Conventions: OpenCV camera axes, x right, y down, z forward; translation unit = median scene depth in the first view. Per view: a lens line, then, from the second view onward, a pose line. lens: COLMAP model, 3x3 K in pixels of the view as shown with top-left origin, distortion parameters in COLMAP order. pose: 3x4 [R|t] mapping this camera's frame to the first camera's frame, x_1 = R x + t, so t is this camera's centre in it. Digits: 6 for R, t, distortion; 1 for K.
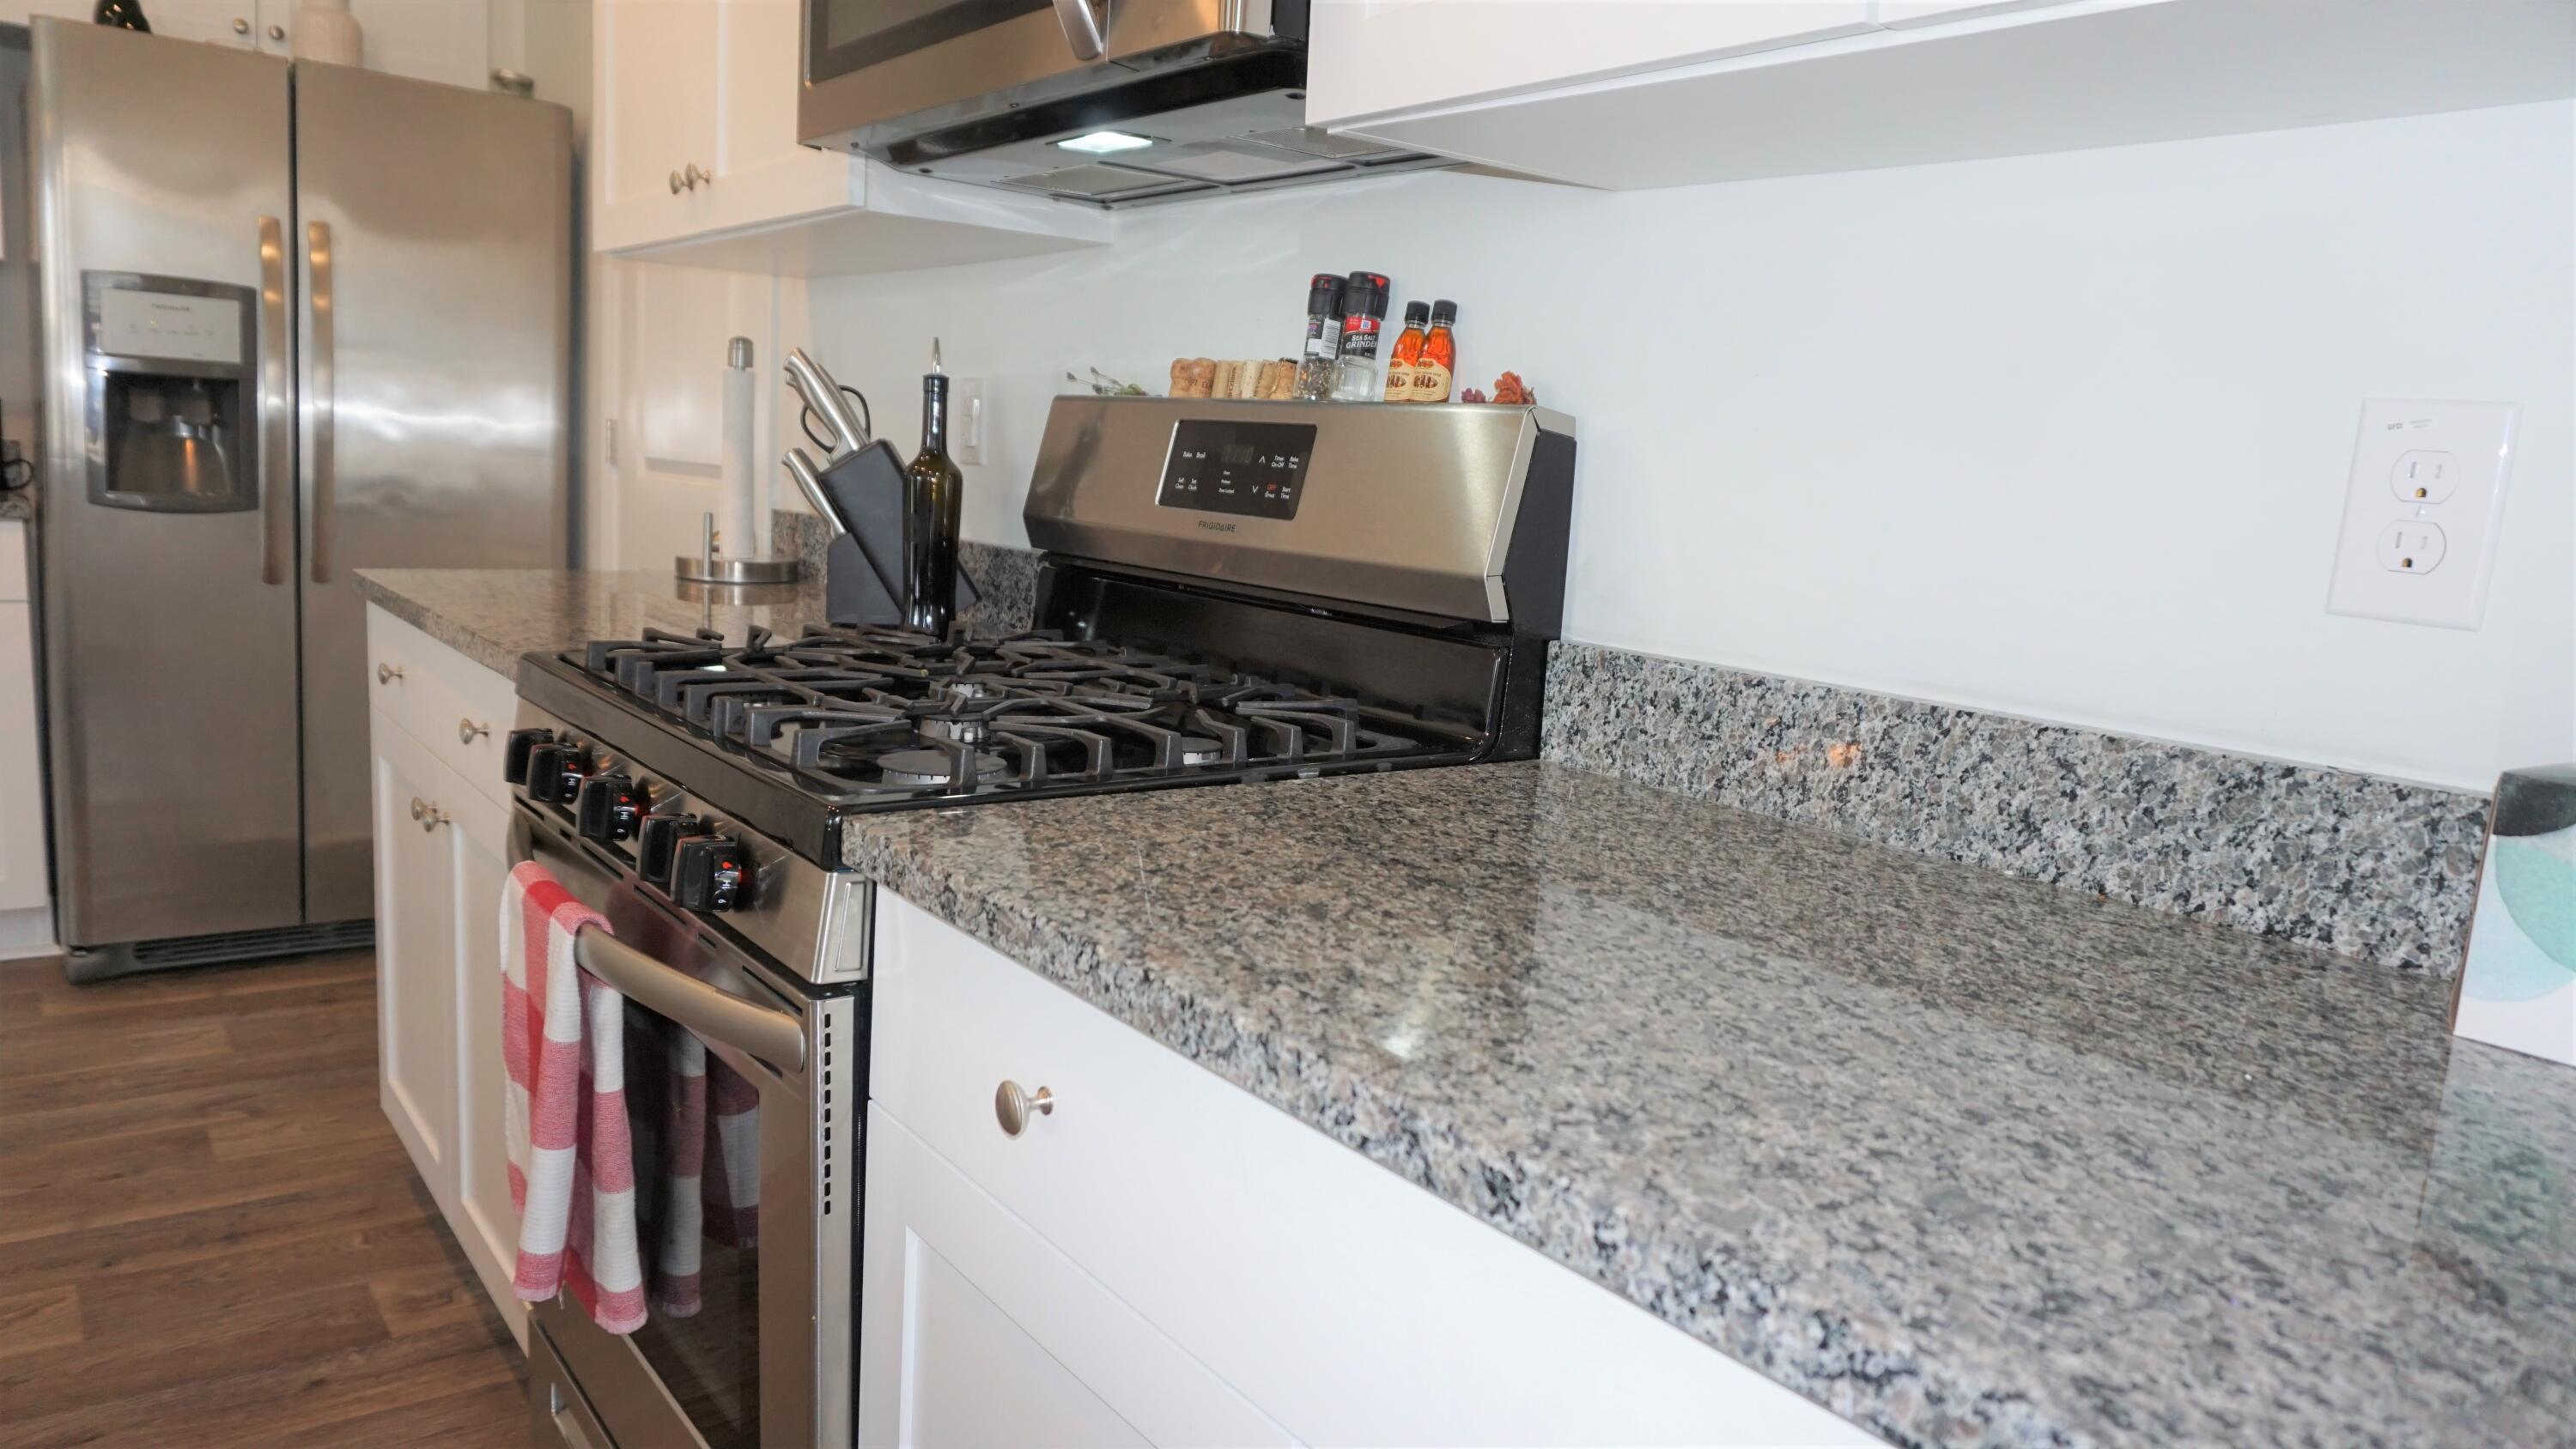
lens RADIAL K [[1743.0, 0, 1288.0], [0, 1743.0, 724.5], [0, 0, 1]] dist [-0.039991, 0.041255]
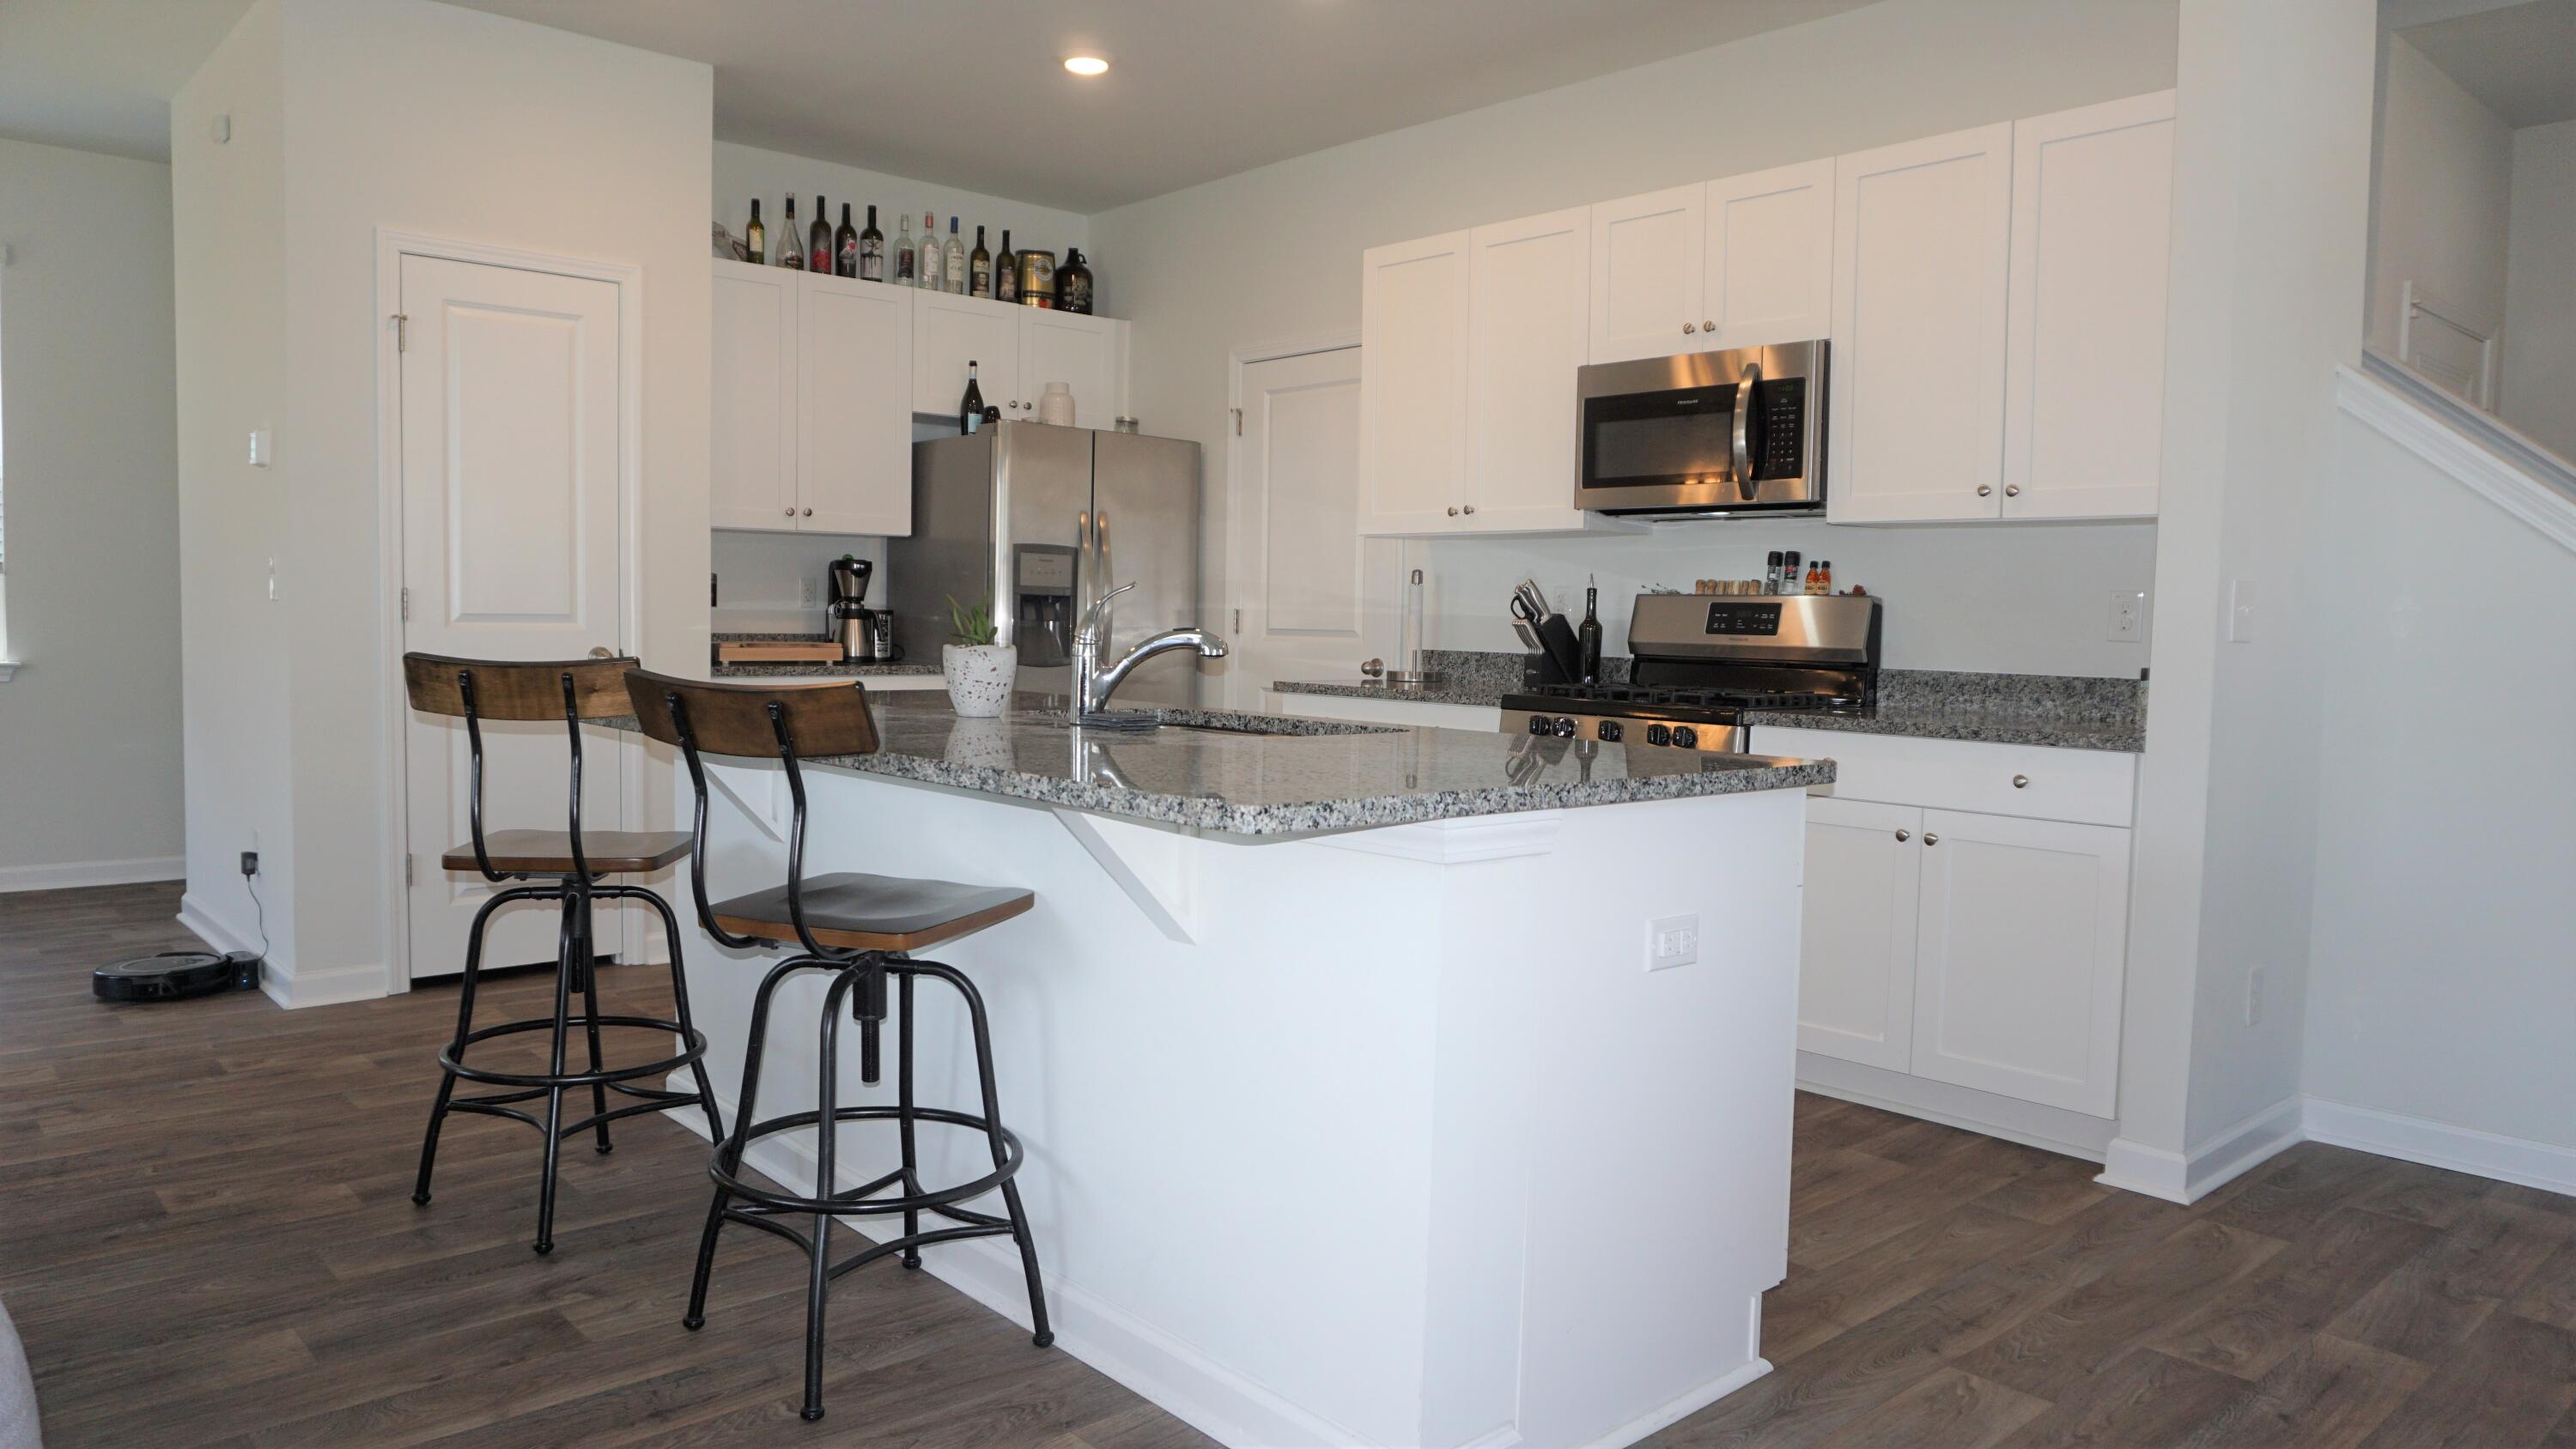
lens RADIAL K [[1743.0, 0, 1288.0], [0, 1743.0, 724.5], [0, 0, 1]] dist [-0.039991, 0.041255]
pose [[0.996722, -0.046507, 0.066198, -0.991126], [0.052056, 0.995043, -0.084738, 0.231683], [-0.061929, 0.087906, 0.994202, -1.805711]]
